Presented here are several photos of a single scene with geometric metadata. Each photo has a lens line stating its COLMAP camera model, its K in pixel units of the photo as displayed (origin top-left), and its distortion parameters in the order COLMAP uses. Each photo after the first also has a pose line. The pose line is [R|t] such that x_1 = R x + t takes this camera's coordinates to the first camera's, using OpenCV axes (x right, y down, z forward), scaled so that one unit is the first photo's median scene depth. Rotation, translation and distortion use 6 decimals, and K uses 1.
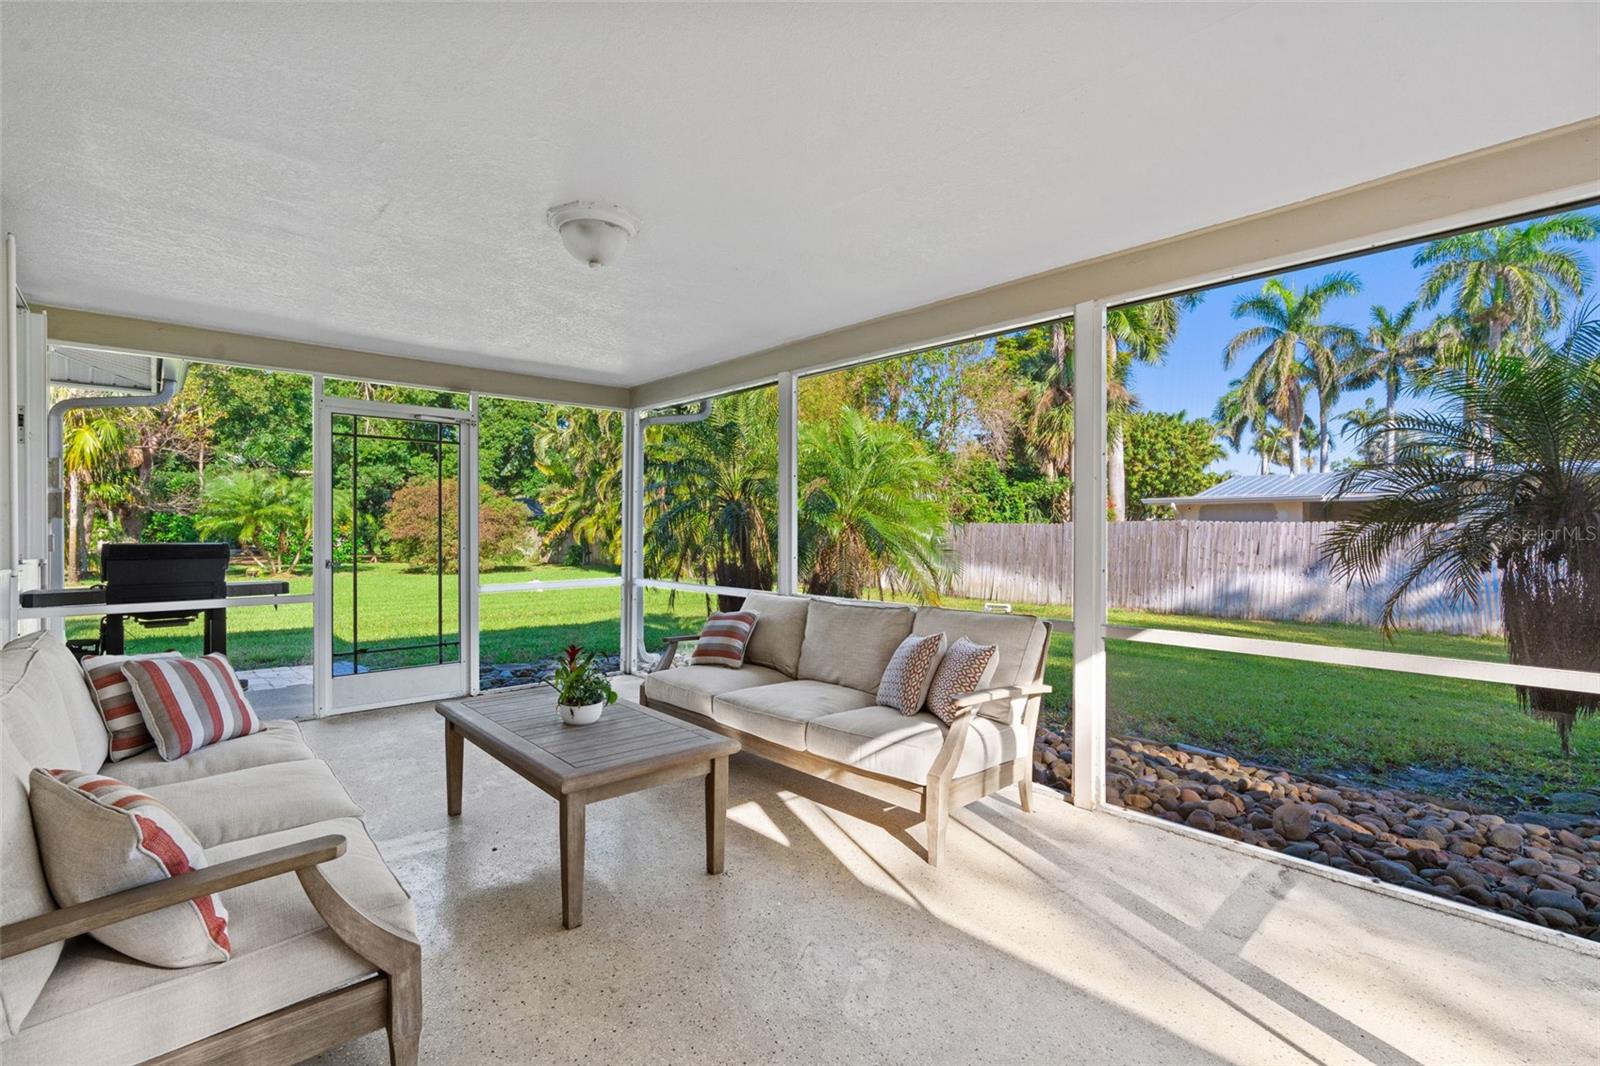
lens RADIAL K [[722.5, 0, 793.1], [0, 722.5, 529.3], [0, 0, 1]] dist [-0.010505, 0.004057]
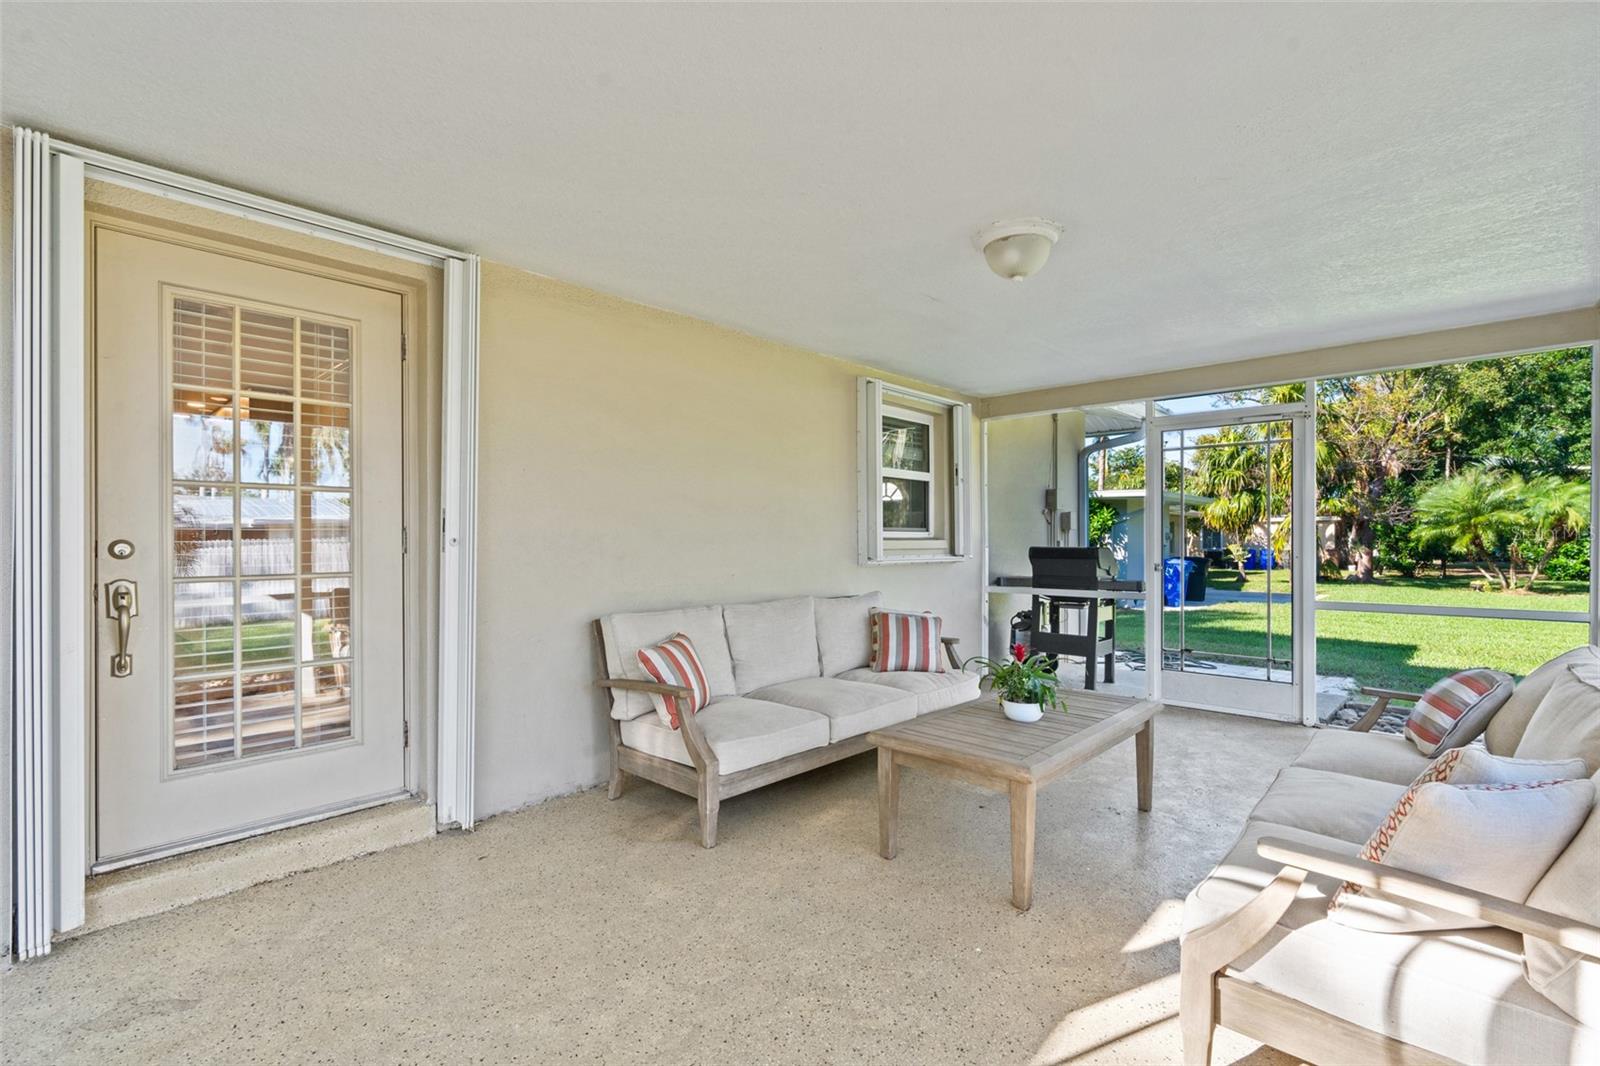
lens RADIAL K [[722.5, 0, 788.8], [0, 722.5, 537.4], [0, 0, 1]] dist [-0.010505, 0.004057]
pose [[0.077500, -0.003313, -0.996987, 0.088917], [0.000283, 0.999995, -0.003301, 0.001223], [0.996992, -0.000026, 0.077500, 0.072656]]
